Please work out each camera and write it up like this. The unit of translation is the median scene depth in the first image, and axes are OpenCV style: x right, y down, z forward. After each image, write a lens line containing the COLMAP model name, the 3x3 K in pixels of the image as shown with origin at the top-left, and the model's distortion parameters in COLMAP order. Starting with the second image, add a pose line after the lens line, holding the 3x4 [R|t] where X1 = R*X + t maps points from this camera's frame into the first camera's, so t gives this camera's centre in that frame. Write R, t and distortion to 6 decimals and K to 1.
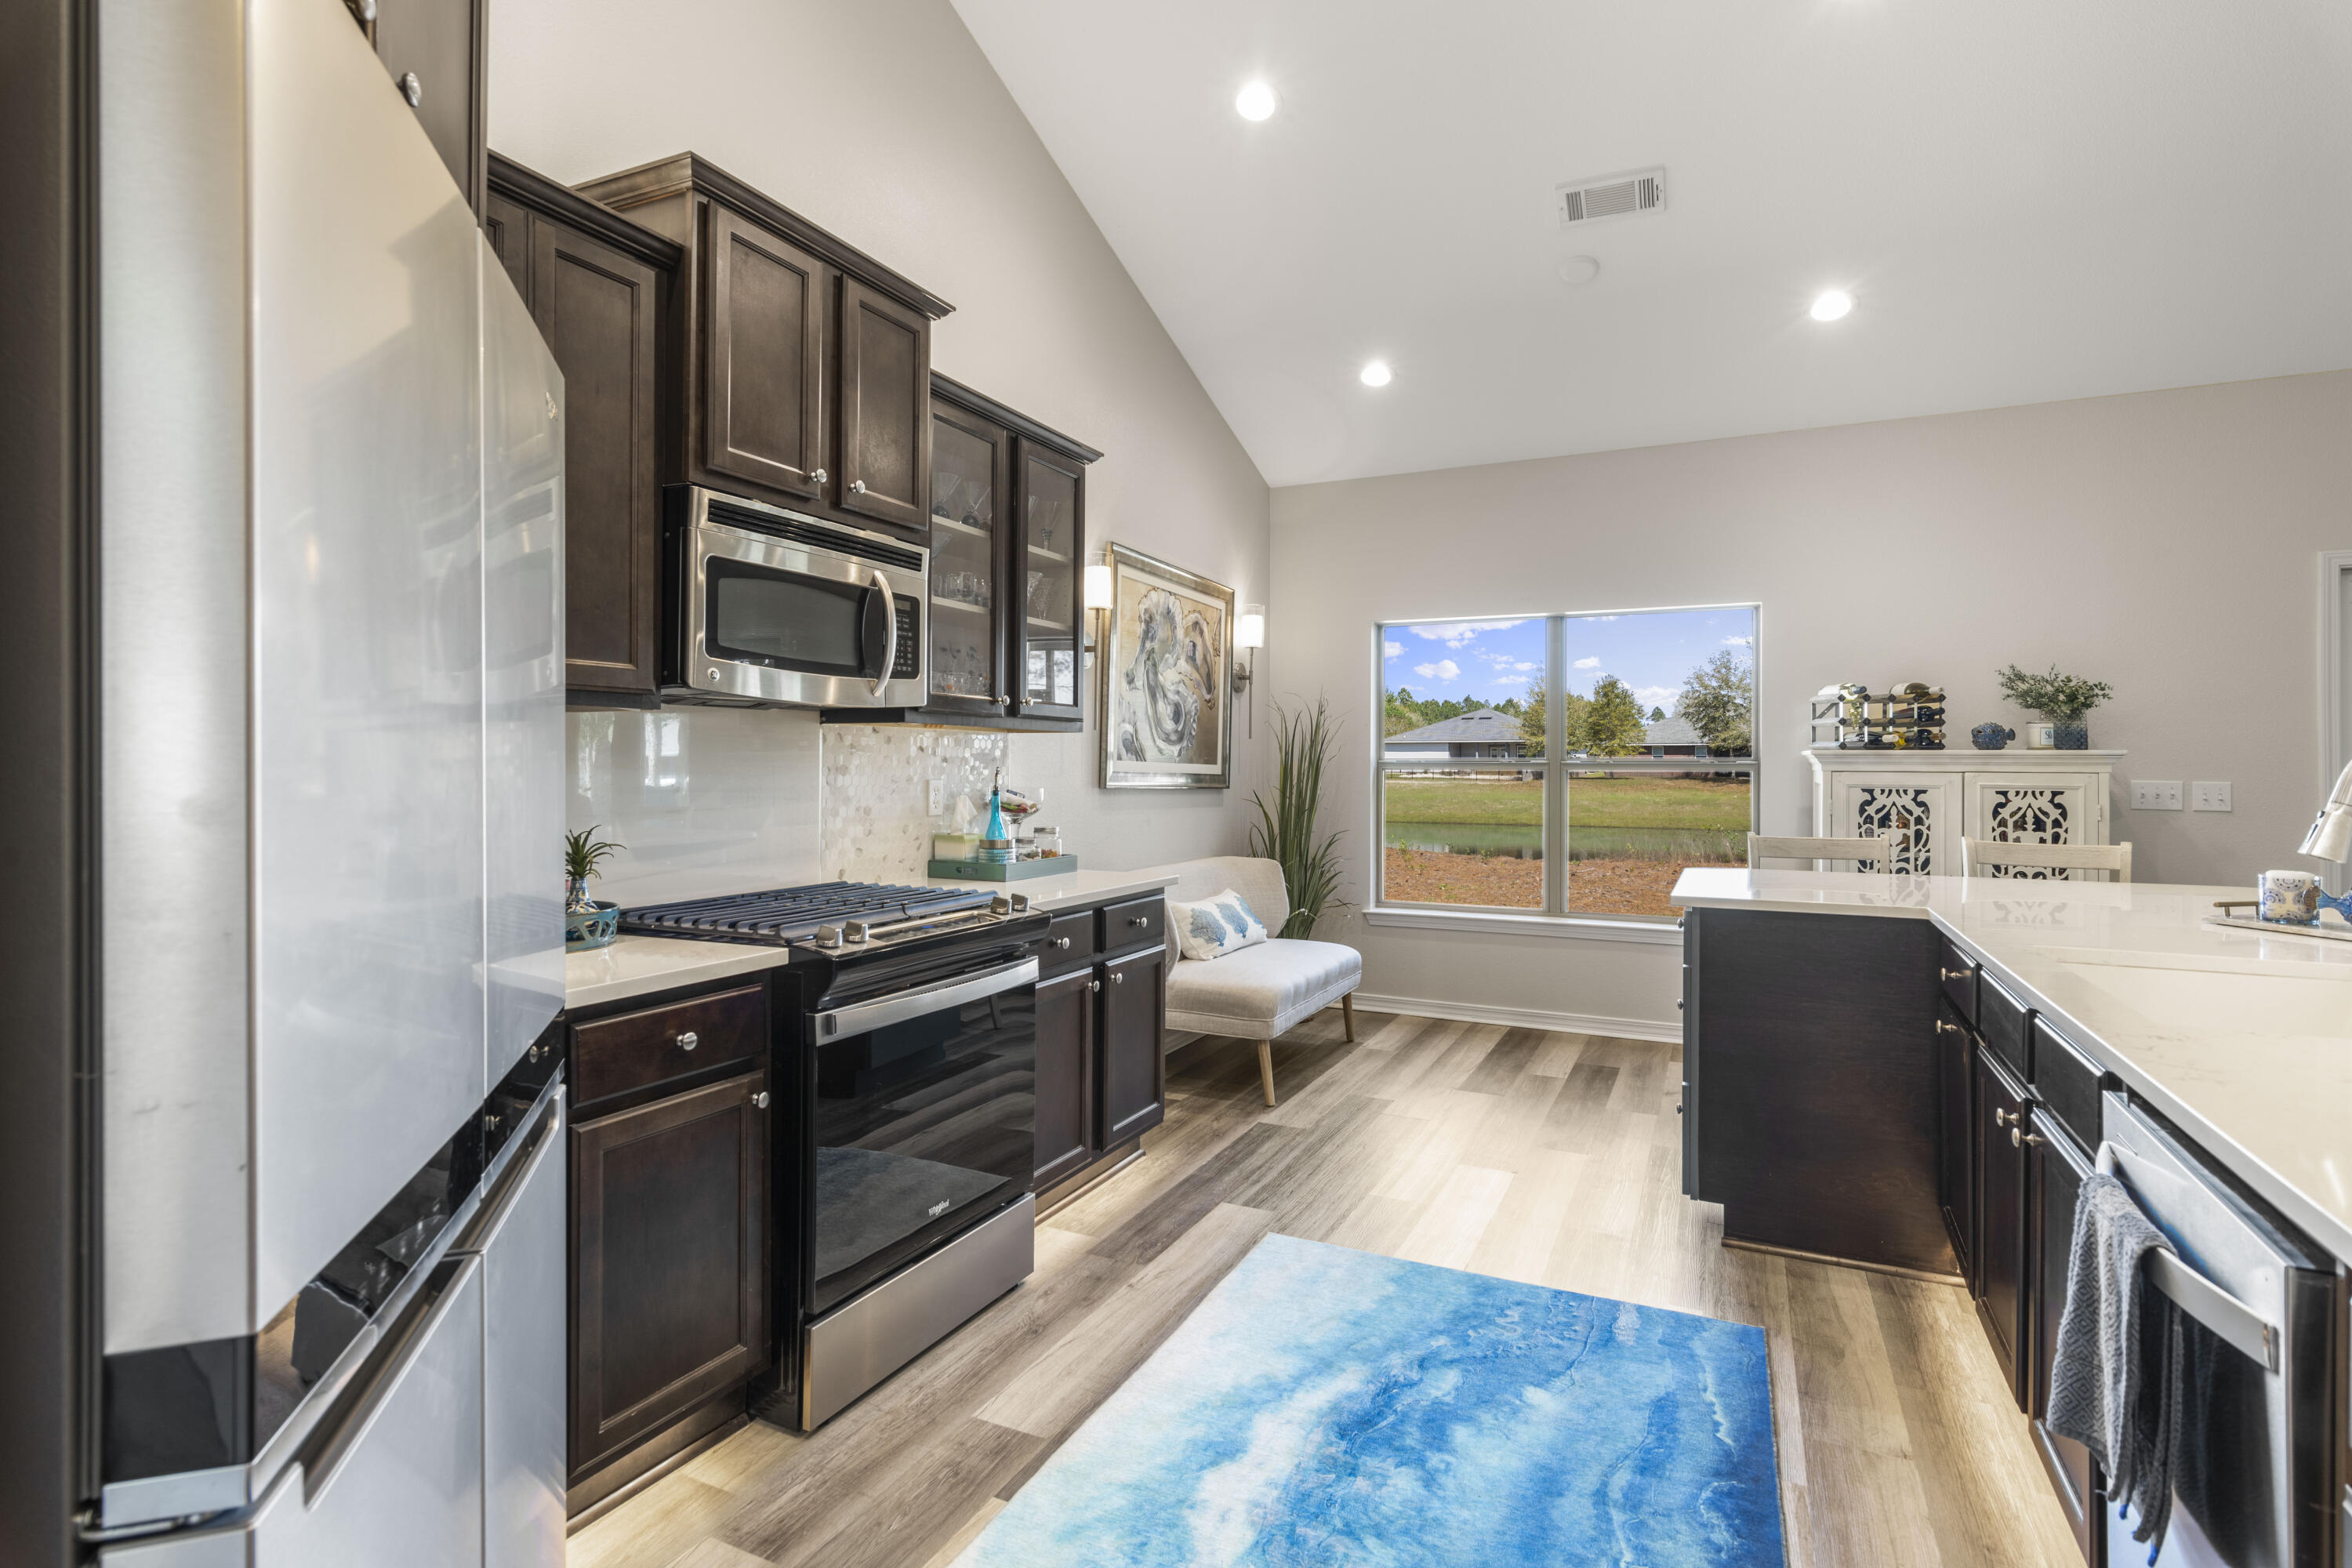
lens RADIAL K [[1157.1, 0, 1178.2], [0, 1157.1, 760.6], [0, 0, 1]] dist [0.004641, 0.000059]
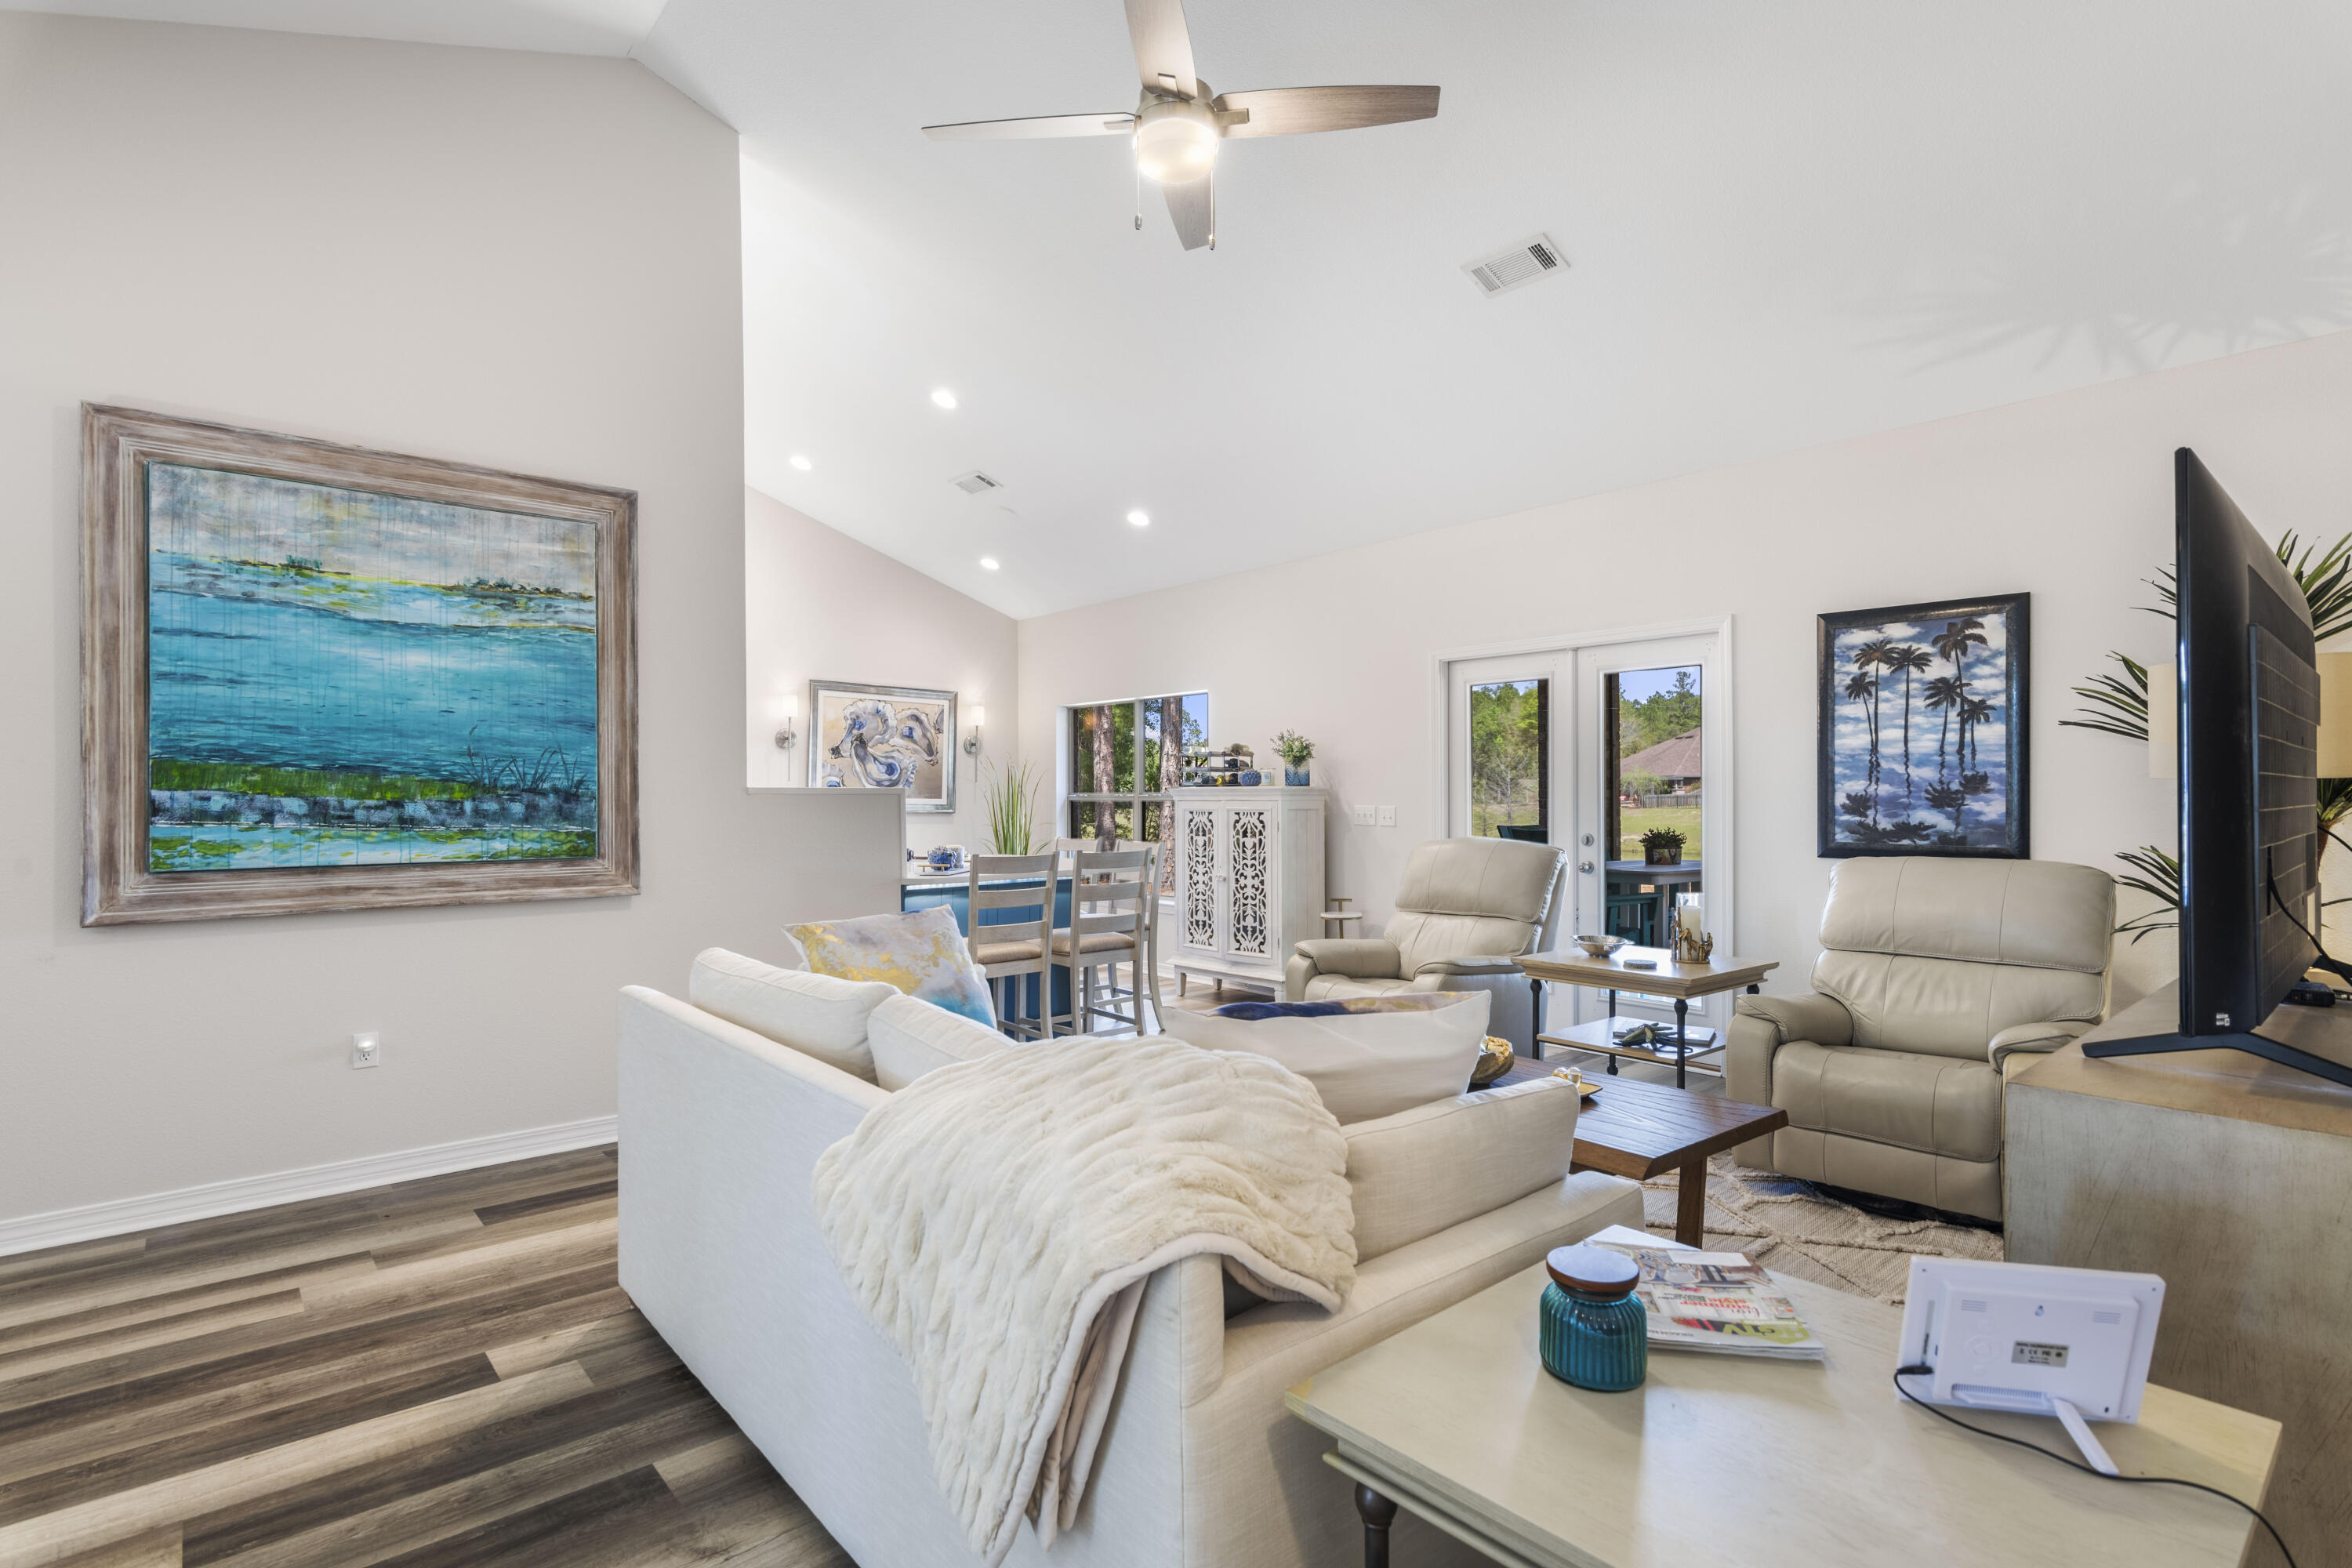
lens RADIAL K [[1144.9, 0, 1177.8], [0, 1144.9, 793.9], [0, 0, 1]] dist [0.000595, -0.000953]
pose [[0.917610, -0.008274, -0.397395, 1.958380], [0.007647, 0.999966, -0.003163, 0.007905], [0.397408, -0.000136, 0.917642, -0.732039]]
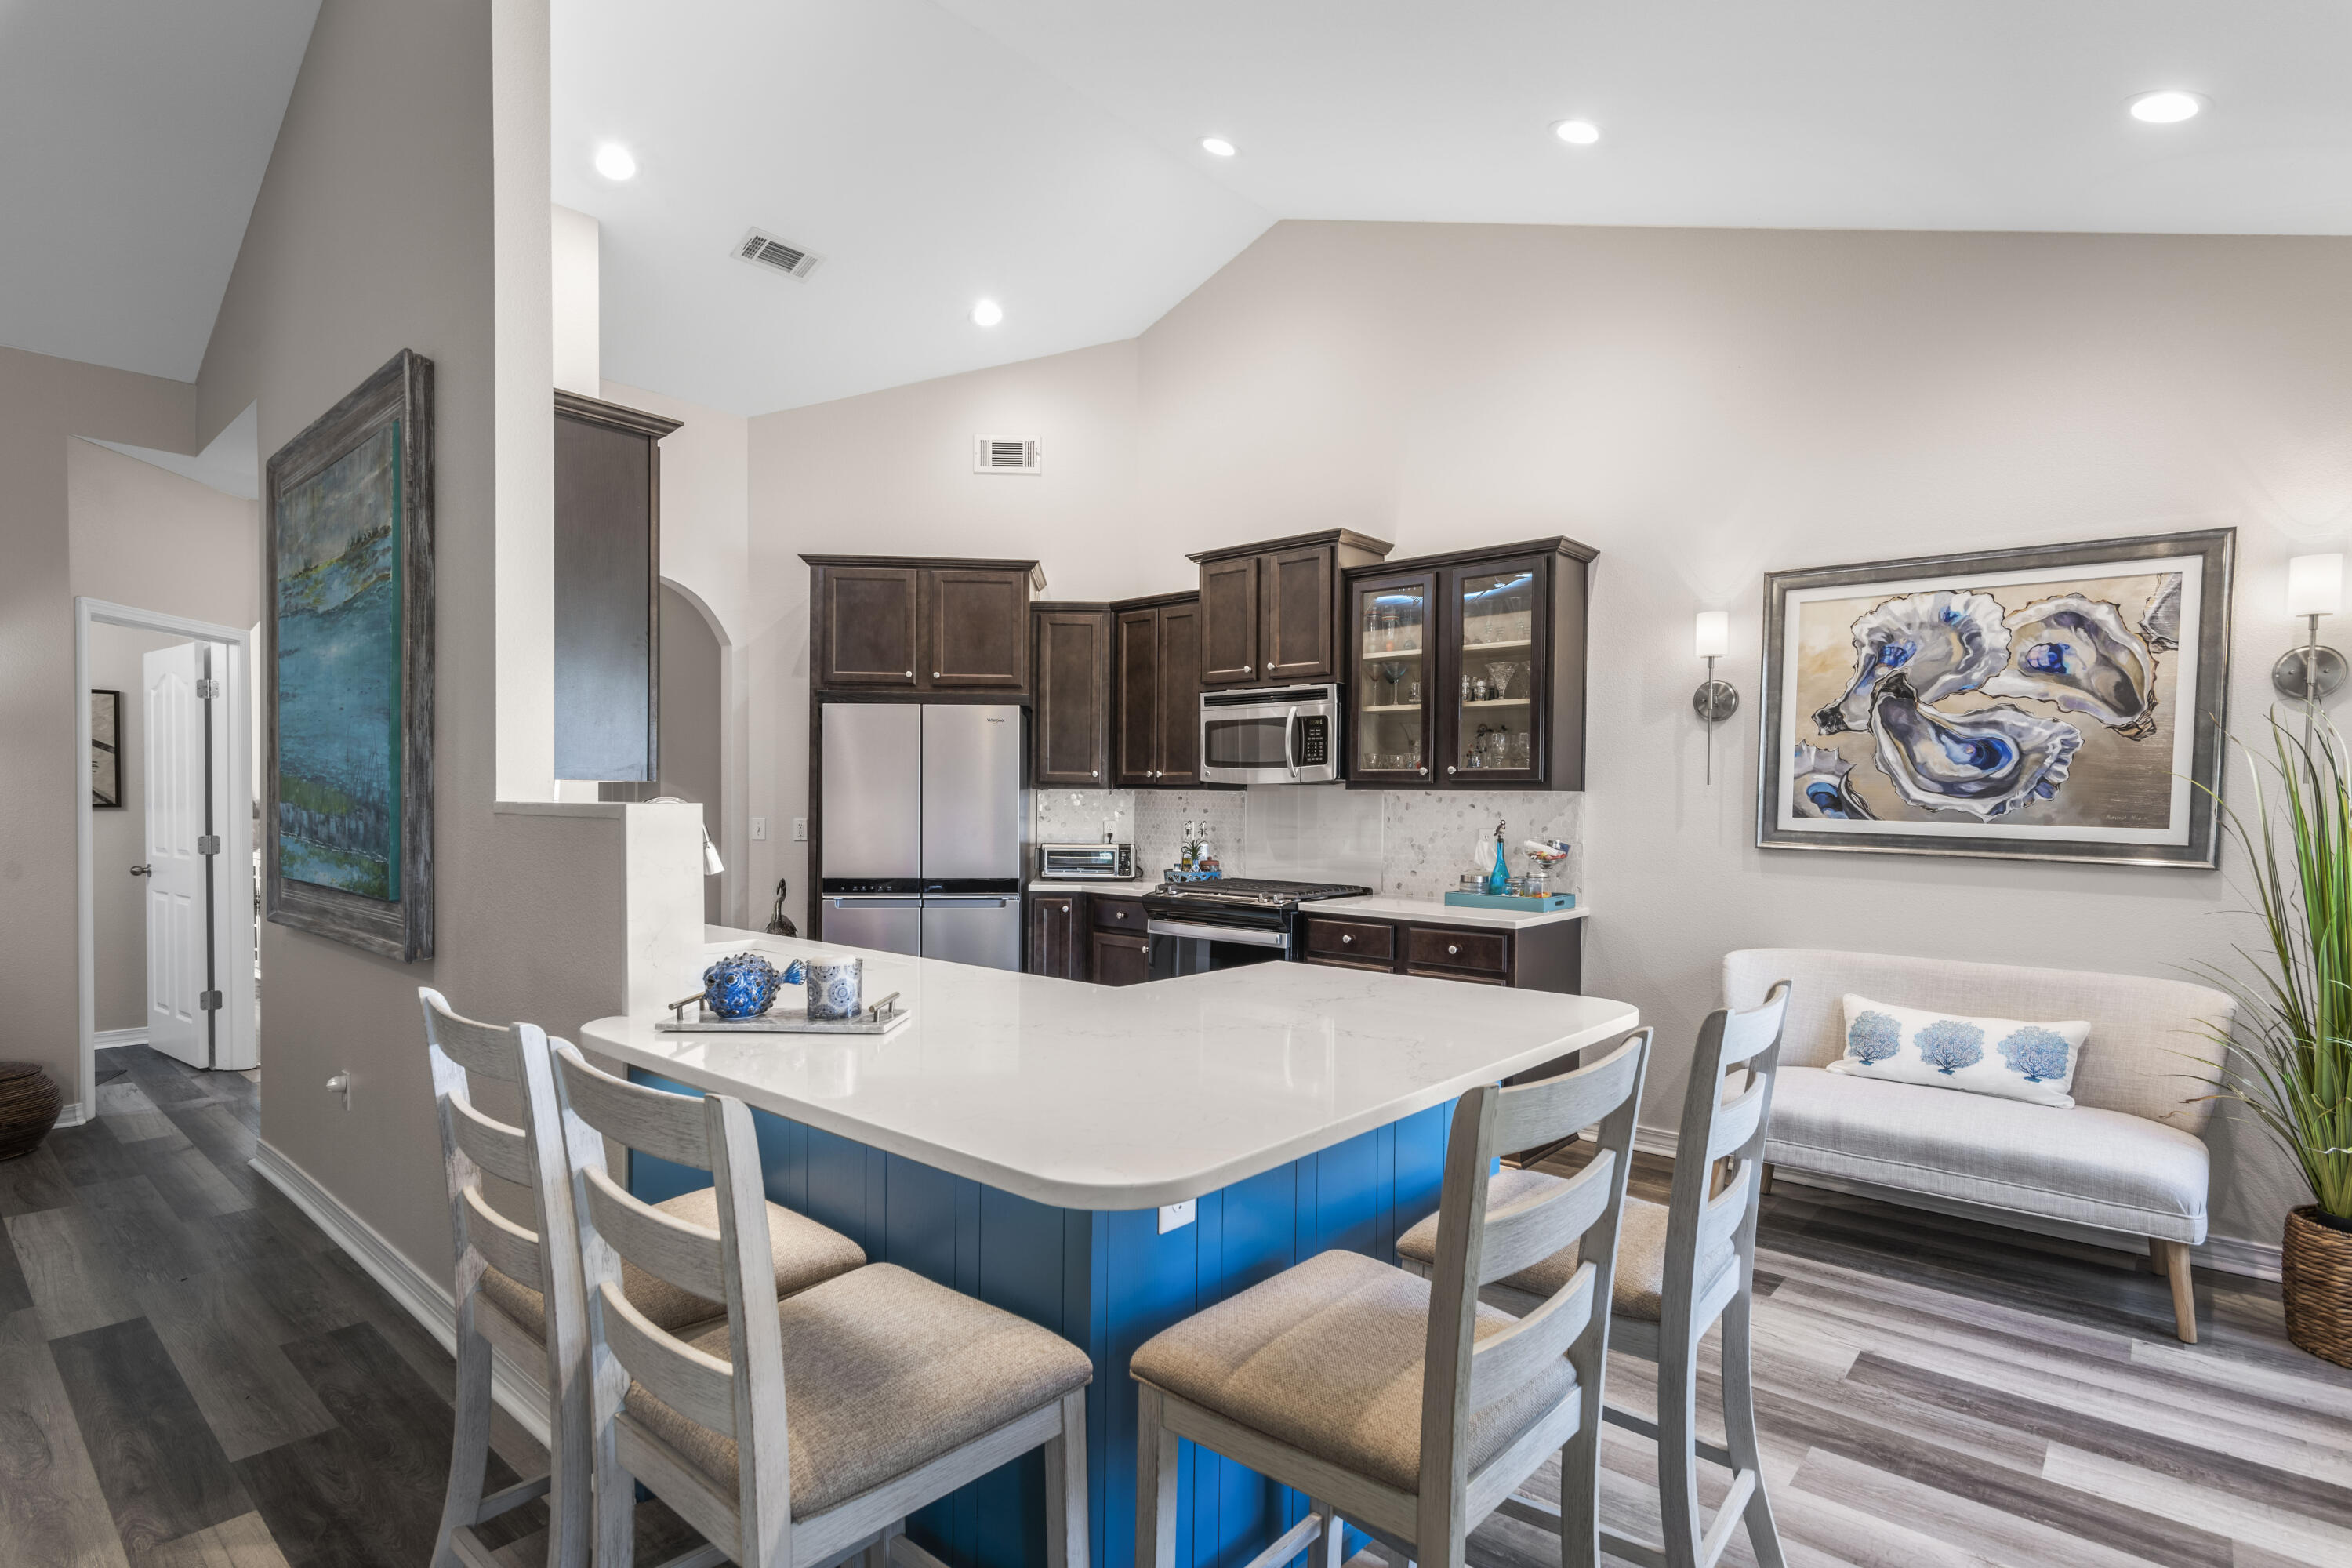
lens RADIAL K [[1153.1, 0, 1167.9], [0, 1153.1, 824.7], [0, 0, 1]] dist [0.003501, -0.000387]
pose [[-0.264127, 0.015088, -0.964370, 1.500234], [-0.006075, 0.999832, 0.017307, -0.011635], [0.964469, 0.010430, -0.263991, 1.276411]]
